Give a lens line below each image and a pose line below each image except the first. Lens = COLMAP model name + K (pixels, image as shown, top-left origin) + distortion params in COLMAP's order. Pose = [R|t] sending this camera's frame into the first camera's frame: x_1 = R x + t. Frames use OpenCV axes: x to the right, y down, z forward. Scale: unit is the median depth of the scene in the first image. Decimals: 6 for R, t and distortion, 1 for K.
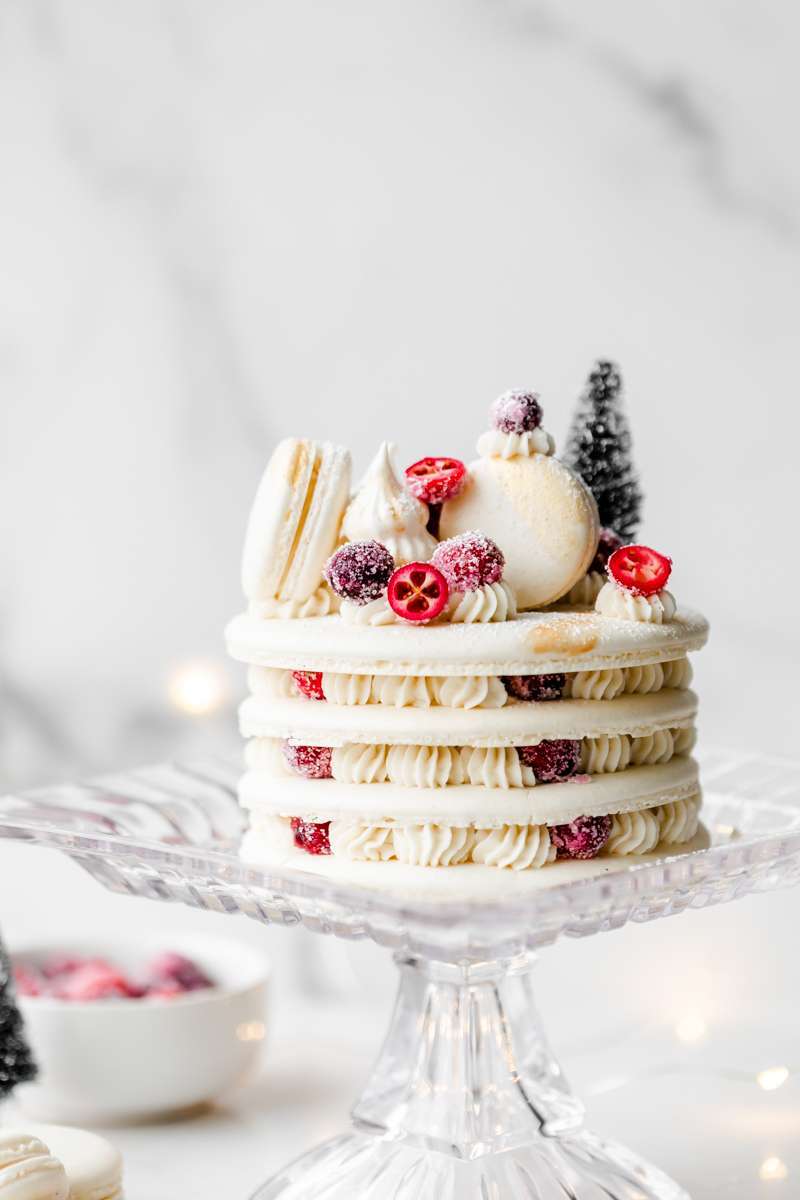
lens RADIAL K [[3470.8, 0, 400.0], [0, 3470.8, 600.0], [0, 0, 1]] dist [0.061895, -0.516030]
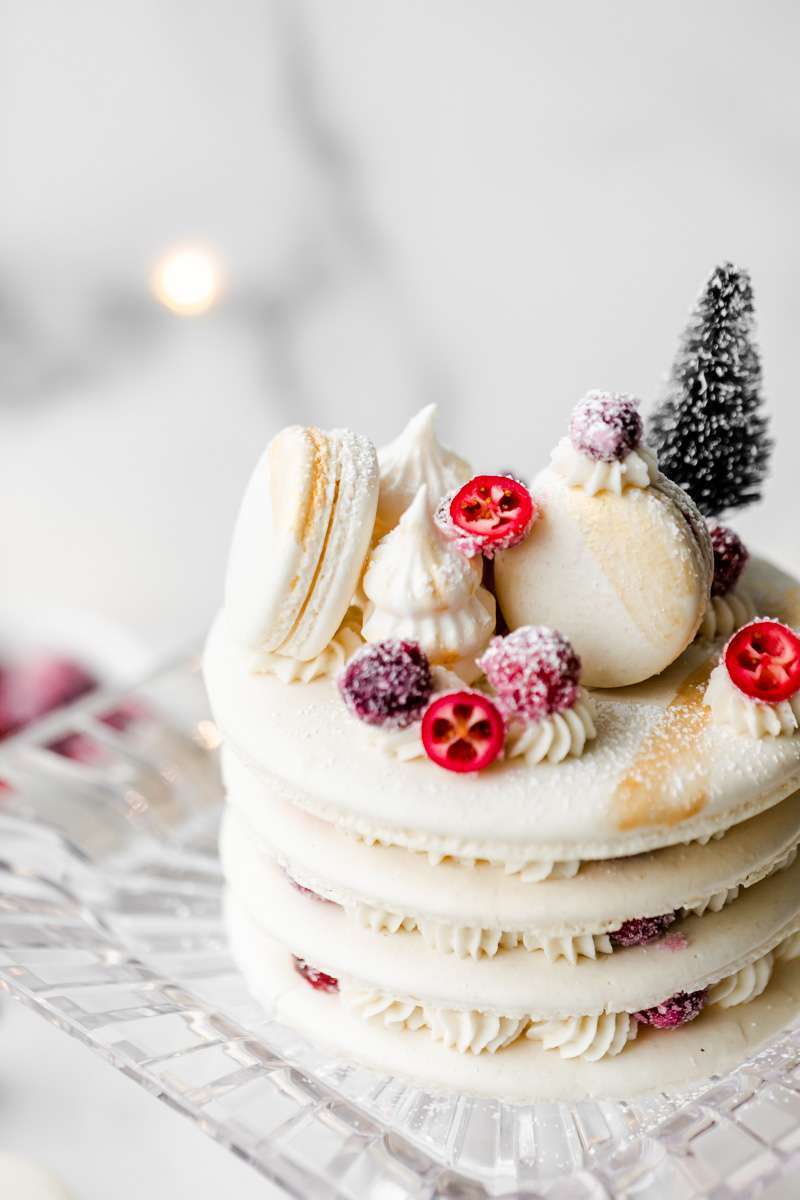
lens RADIAL K [[3470.8, 0, 400.0], [0, 3470.8, 600.0], [0, 0, 1]] dist [0.061895, -0.516030]
pose [[0.999745, 0.020445, -0.009635, -0.001479], [-0.014946, 0.917797, 0.396768, -0.314676], [0.016955, -0.396523, 0.917868, 0.336450]]
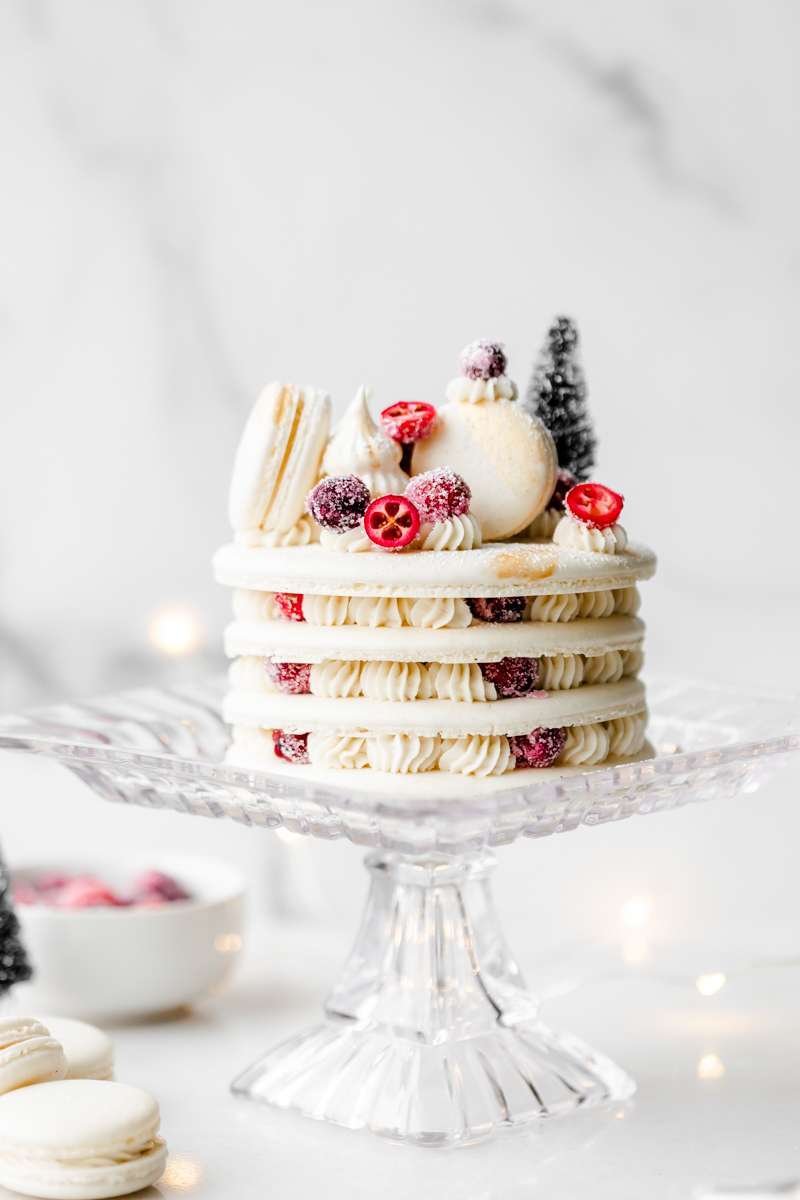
lens RADIAL K [[3470.8, 0, 400.0], [0, 3470.8, 600.0], [0, 0, 1]] dist [0.061895, -0.516030]
pose [[0.999868, 0.010458, 0.012436, -0.005579], [-0.010462, 0.999945, 0.000256, 0.021903], [-0.012433, -0.000386, 0.999923, -0.094496]]
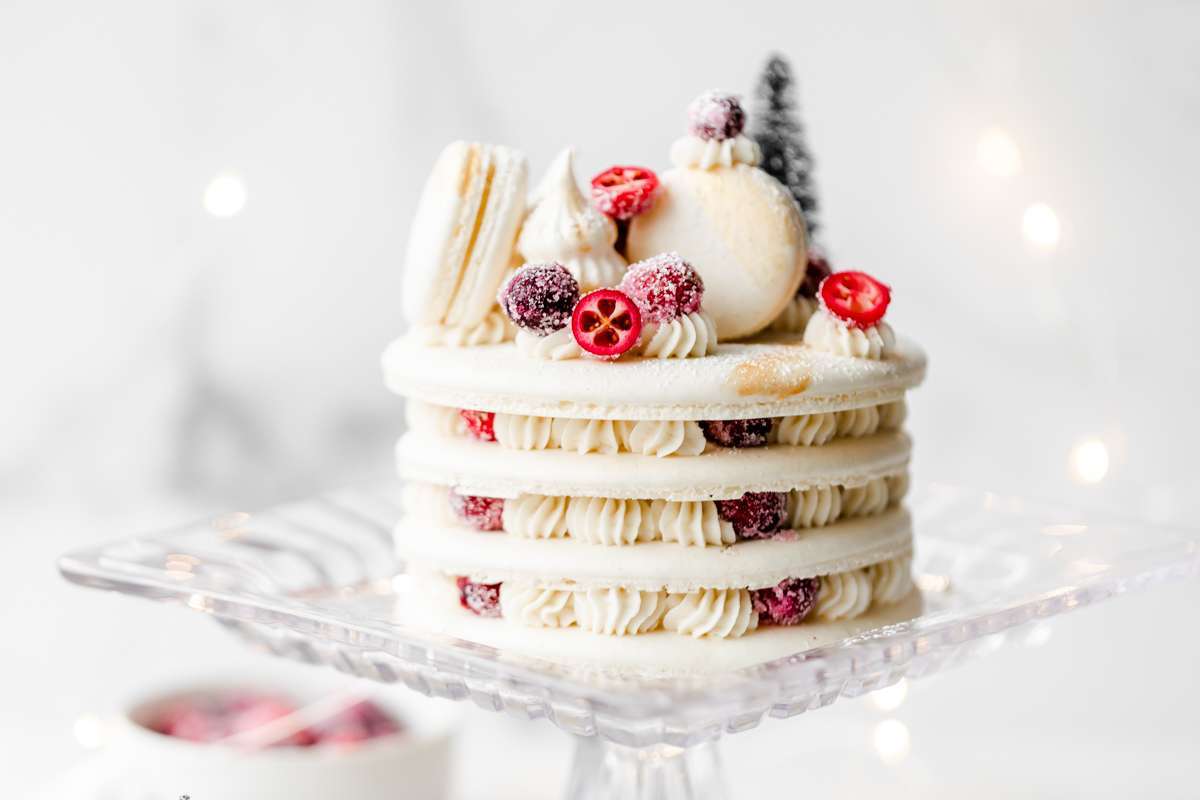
lens RADIAL K [[3470.8, 0, 600.0], [0, 3470.8, 400.0], [0, 0, 1]] dist [0.061895, -0.516030]
pose [[0.999544, 0.012183, 0.027632, -0.020330], [-0.013523, 0.998716, 0.048812, -0.025496], [-0.027002, -0.049163, 0.998426, 0.119595]]
